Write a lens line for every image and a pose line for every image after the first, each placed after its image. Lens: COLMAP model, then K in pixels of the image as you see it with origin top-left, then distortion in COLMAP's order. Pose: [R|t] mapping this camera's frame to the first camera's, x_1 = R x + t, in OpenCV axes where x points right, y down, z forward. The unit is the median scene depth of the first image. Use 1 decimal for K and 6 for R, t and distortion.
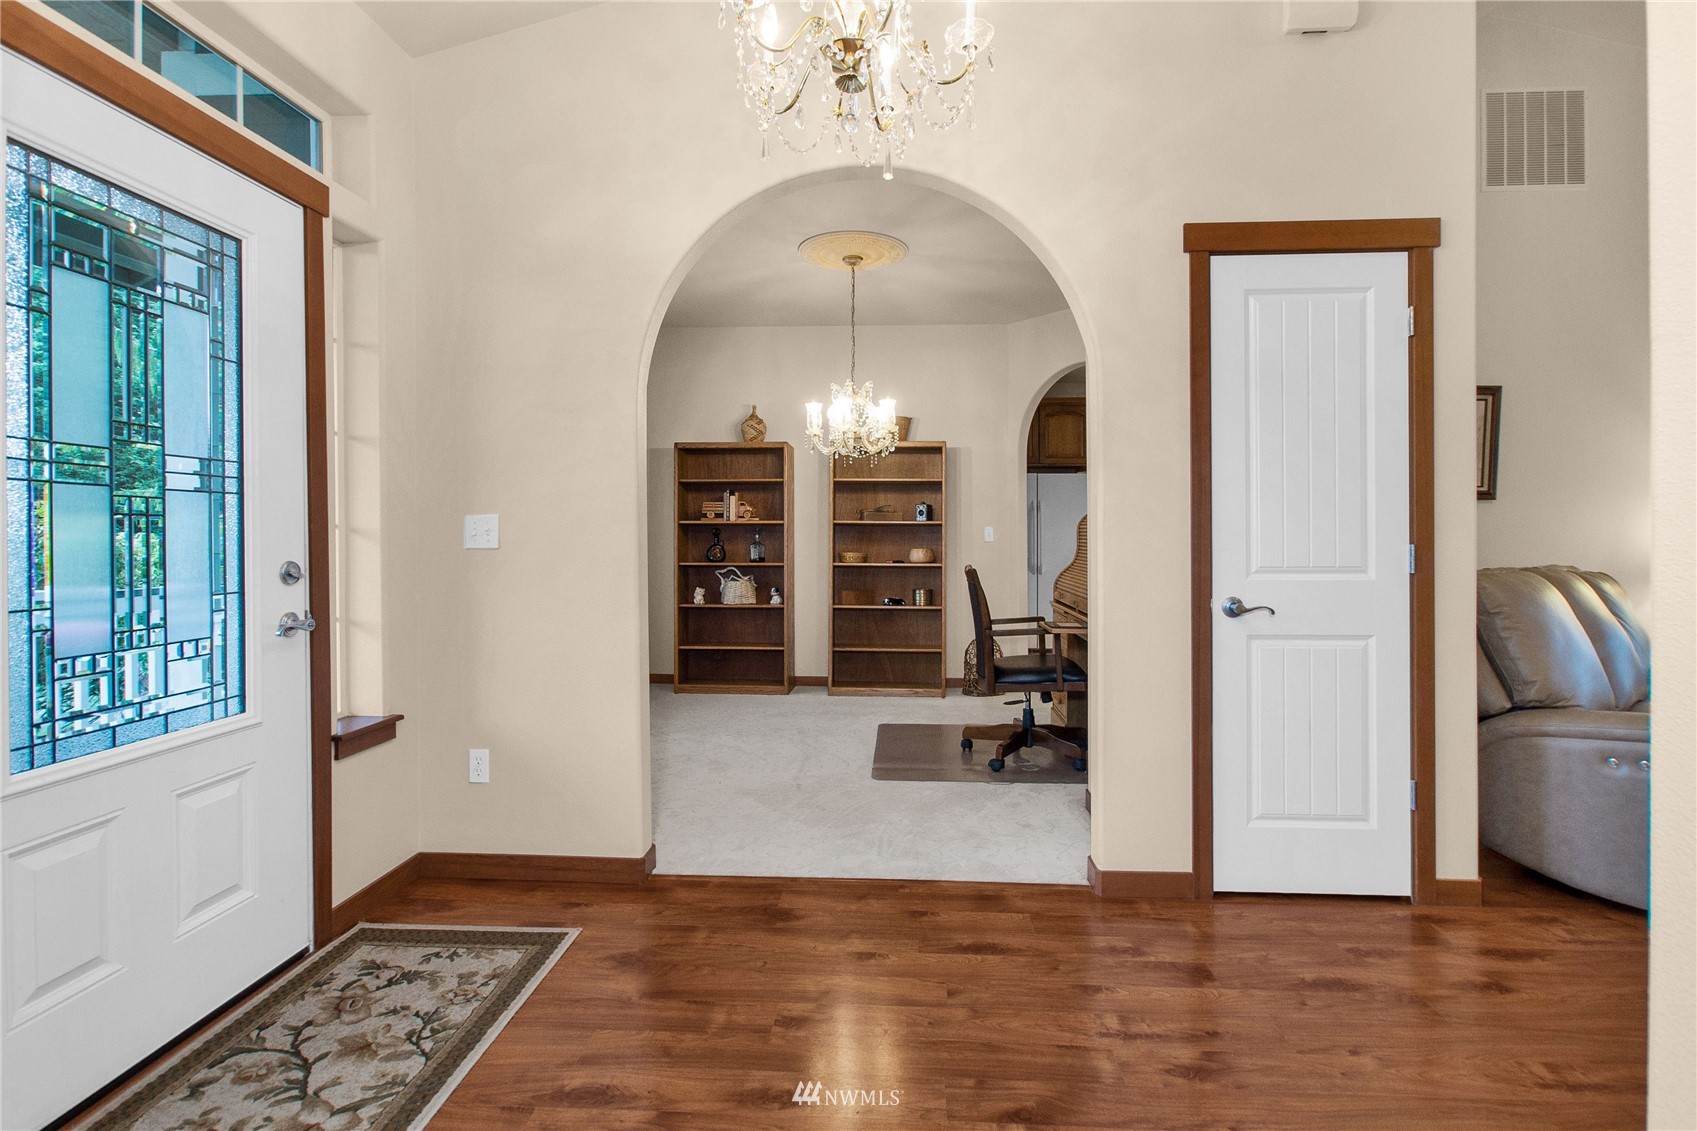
lens RADIAL K [[781.9, 0, 852.2], [0, 781.9, 553.7], [0, 0, 1]] dist [-0.005286, -0.000451]
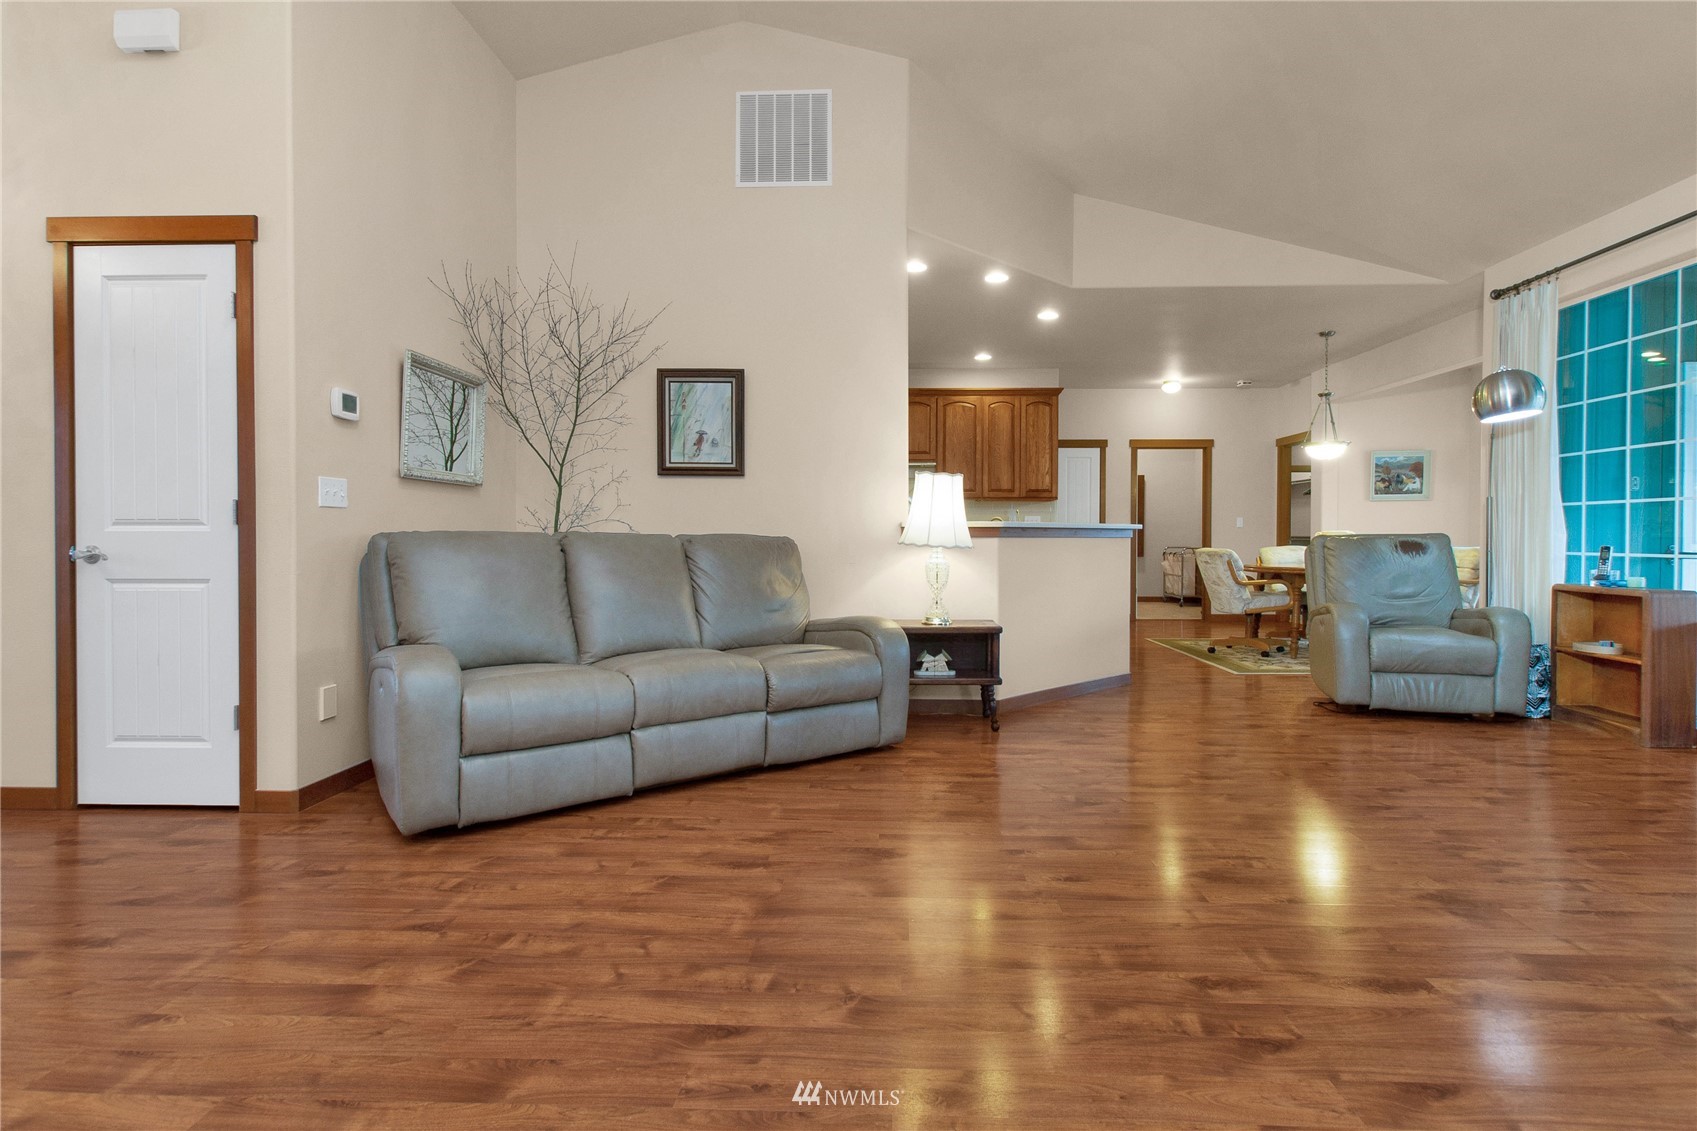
lens RADIAL K [[843.9, 0, 847.8], [0, 843.9, 569.1], [0, 0, 1]] dist [-0.000341, 0.000574]
pose [[0.999910, 0.000668, 0.013425, 1.583971], [-0.000669, 1.000000, 0.000097, 0.089516], [-0.013425, -0.000105, 0.999910, -0.253323]]
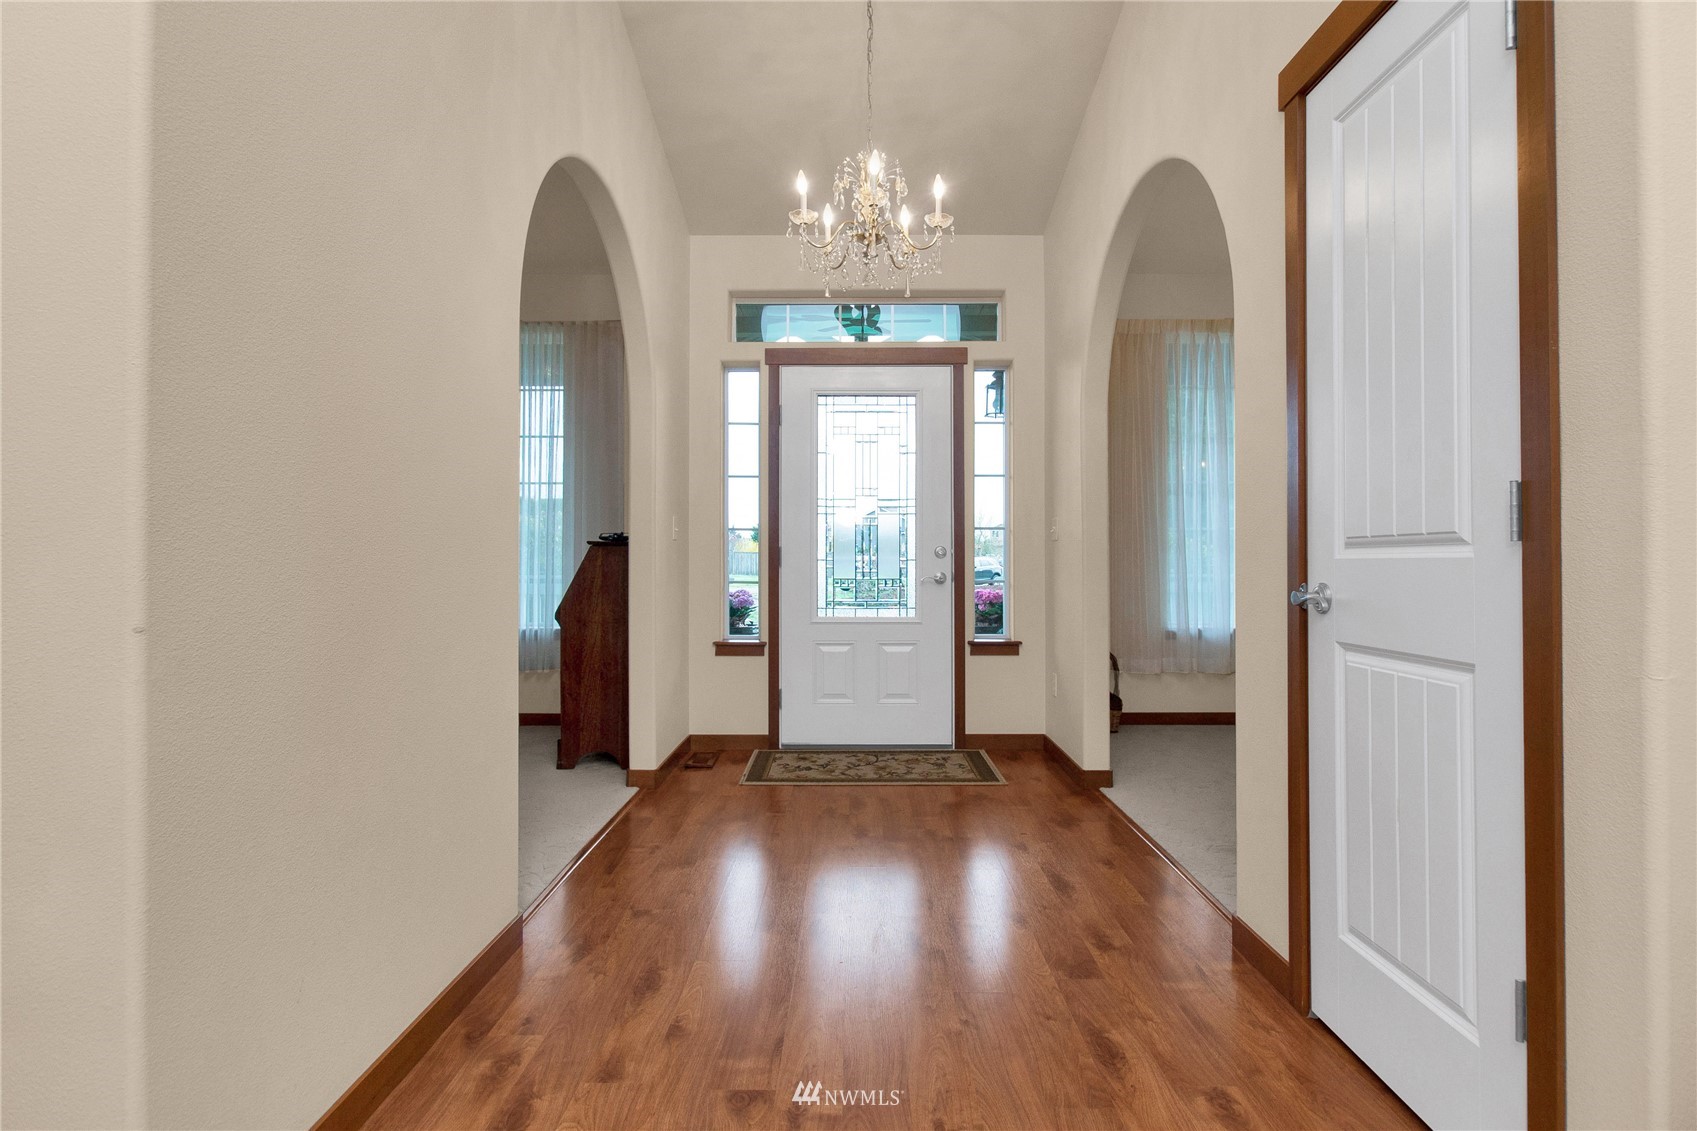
lens RADIAL K [[843.9, 0, 848.7], [0, 843.9, 552.9], [0, 0, 1]] dist [-0.000341, 0.000574]
pose [[0.048556, -0.009351, -0.998777, 1.199311], [-0.004897, 0.999942, -0.009600, 0.039168], [0.998808, 0.005357, 0.048508, 0.557431]]
